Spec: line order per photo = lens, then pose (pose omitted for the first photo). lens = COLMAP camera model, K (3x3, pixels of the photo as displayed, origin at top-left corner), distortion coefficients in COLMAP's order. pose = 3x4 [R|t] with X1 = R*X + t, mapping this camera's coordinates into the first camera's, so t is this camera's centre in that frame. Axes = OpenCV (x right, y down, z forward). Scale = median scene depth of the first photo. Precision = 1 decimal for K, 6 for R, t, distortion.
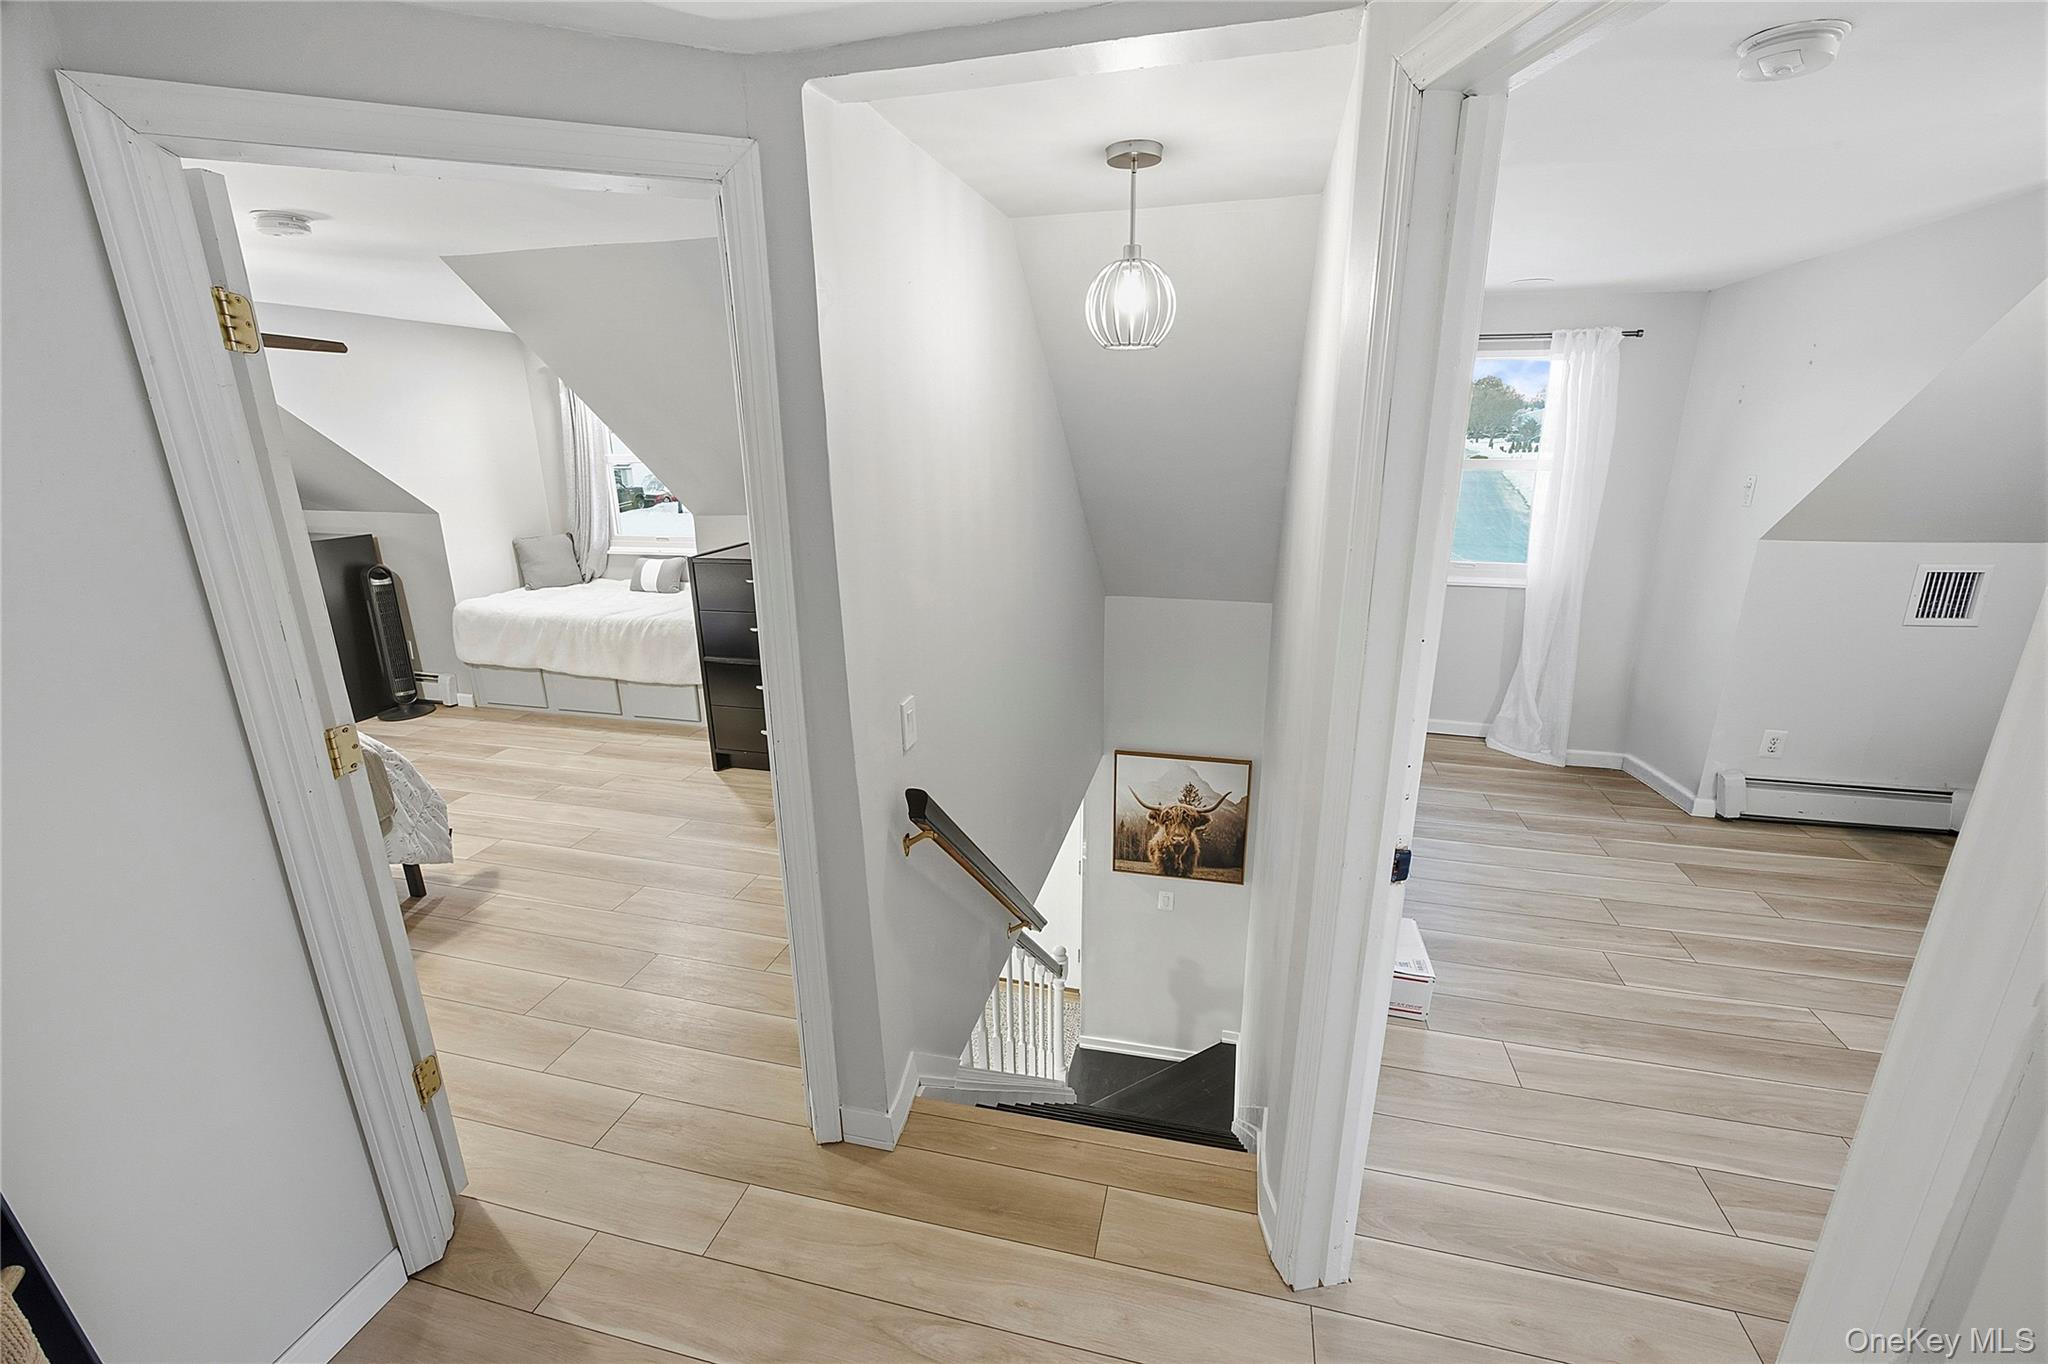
lens RADIAL K [[857.4, 0, 1034.1], [0, 857.4, 671.7], [0, 0, 1]] dist [-0.002476, 0.000201]
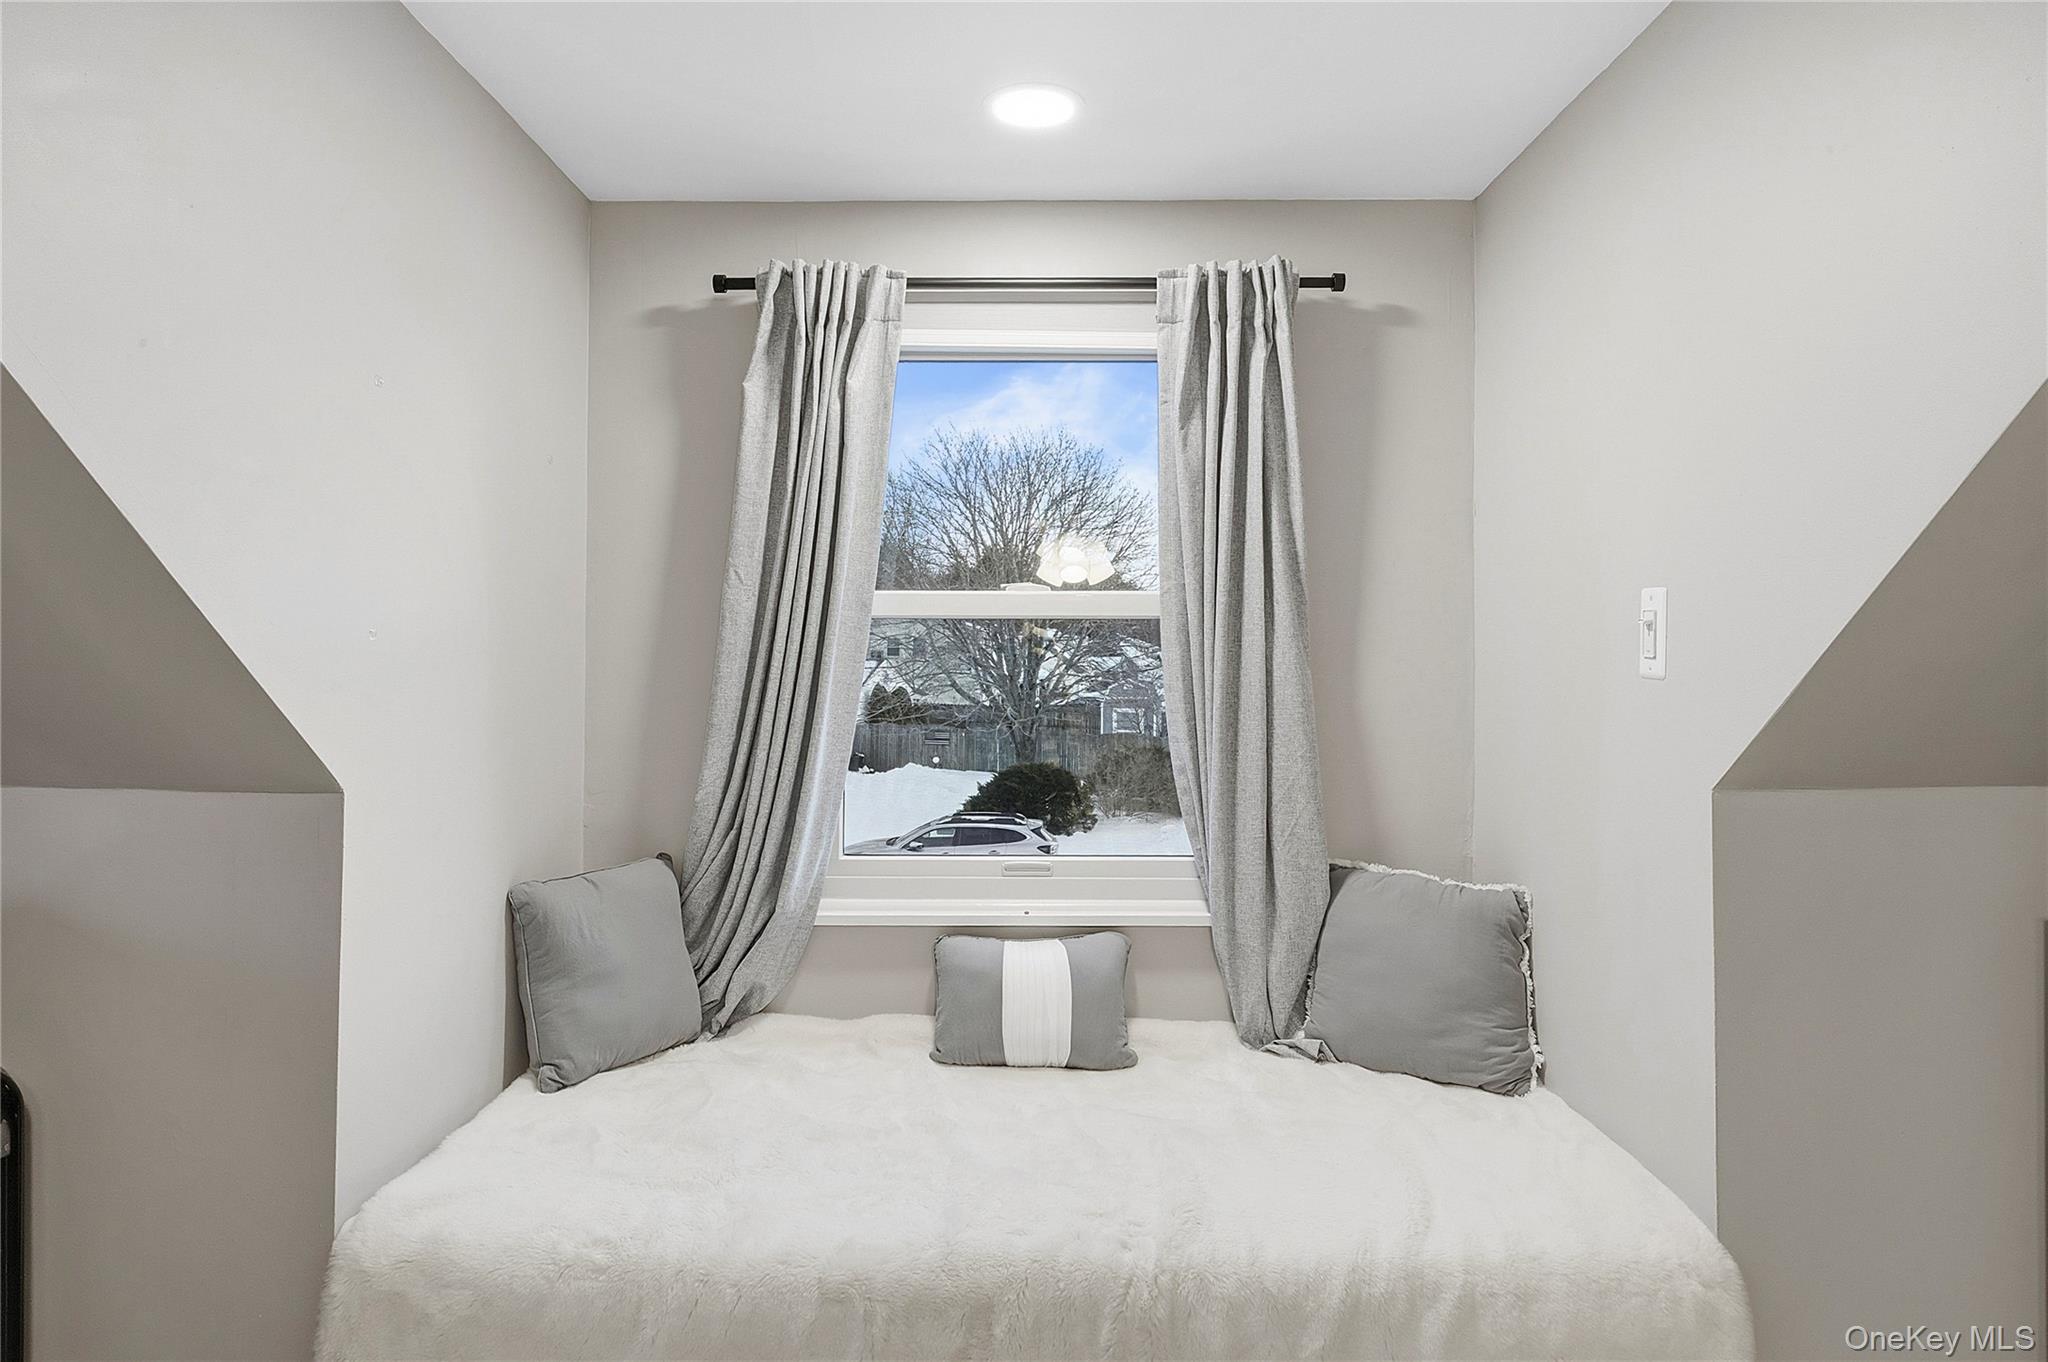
lens RADIAL K [[1191.8, 0, 1016.2], [0, 1191.8, 668.9], [0, 0, 1]] dist [0.003463, 0.000486]
pose [[0.975734, 0.008168, 0.218809, -0.583128], [0.053318, 0.960362, -0.273608, -0.120686], [-0.212371, 0.278635, 0.936622, 0.662425]]
